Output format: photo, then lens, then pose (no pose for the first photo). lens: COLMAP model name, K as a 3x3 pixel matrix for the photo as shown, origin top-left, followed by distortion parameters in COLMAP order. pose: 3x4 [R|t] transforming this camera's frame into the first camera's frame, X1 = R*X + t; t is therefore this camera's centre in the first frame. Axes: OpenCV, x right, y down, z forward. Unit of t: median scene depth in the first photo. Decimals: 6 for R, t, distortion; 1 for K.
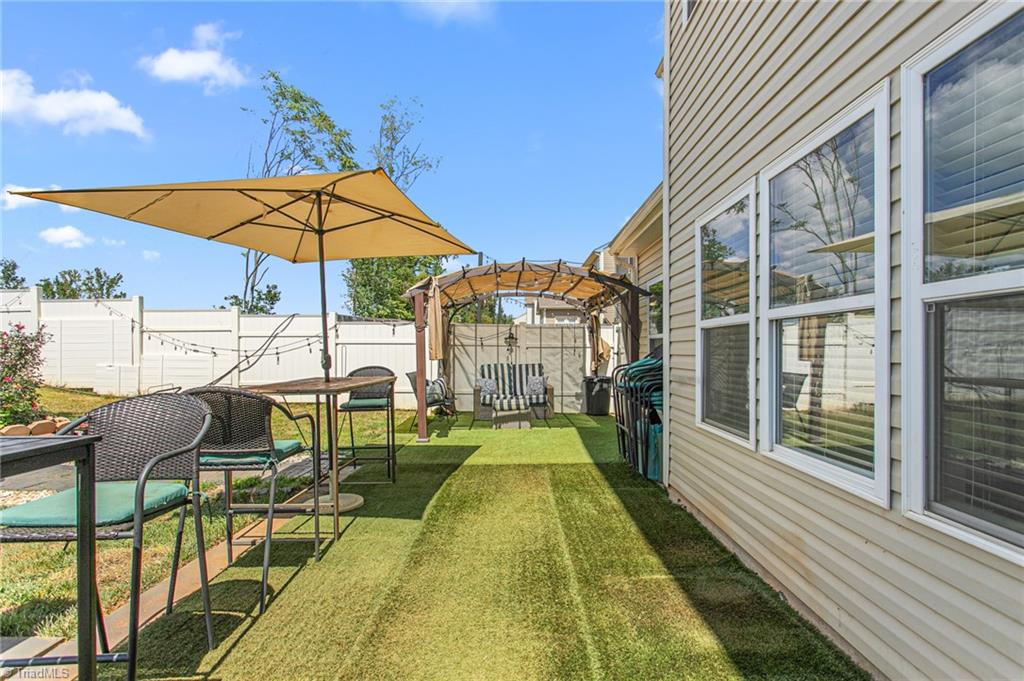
lens RADIAL K [[501.1, 0, 519.2], [0, 501.1, 345.7], [0, 0, 1]] dist [-0.004977, 0.000141]
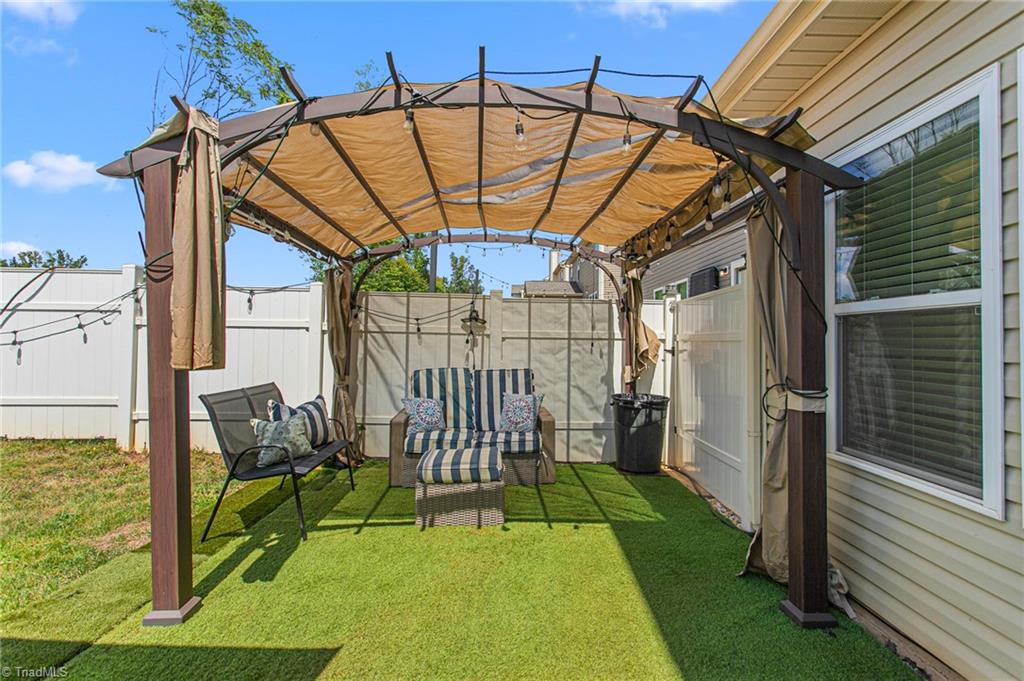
lens RADIAL K [[501.1, 0, 519.2], [0, 501.1, 345.7], [0, 0, 1]] dist [-0.004977, 0.000141]
pose [[0.999541, 0.013122, 0.027316, 0.018235], [-0.013524, 0.999802, 0.014583, 0.004165], [-0.027119, -0.014946, 0.999520, 0.480610]]
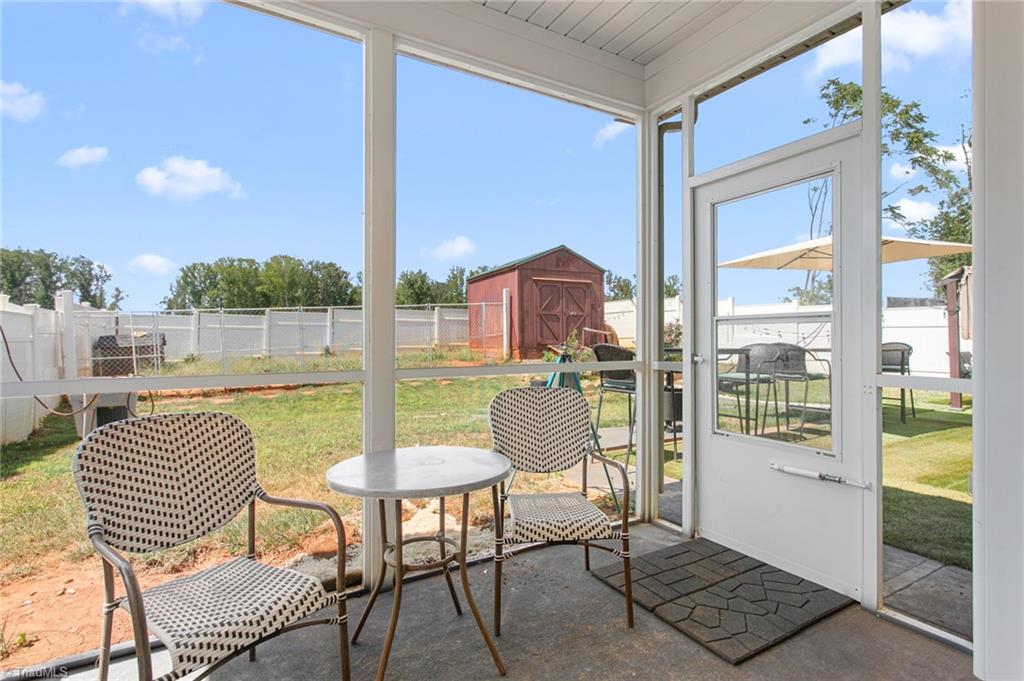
lens RADIAL K [[501.1, 0, 519.2], [0, 501.1, 345.7], [0, 0, 1]] dist [-0.004977, 0.000141]
pose [[0.518061, 0.015696, -0.855200, 0.192187], [0.006658, 0.999727, 0.022381, 0.007297], [0.855318, -0.017289, 0.517815, -0.322080]]
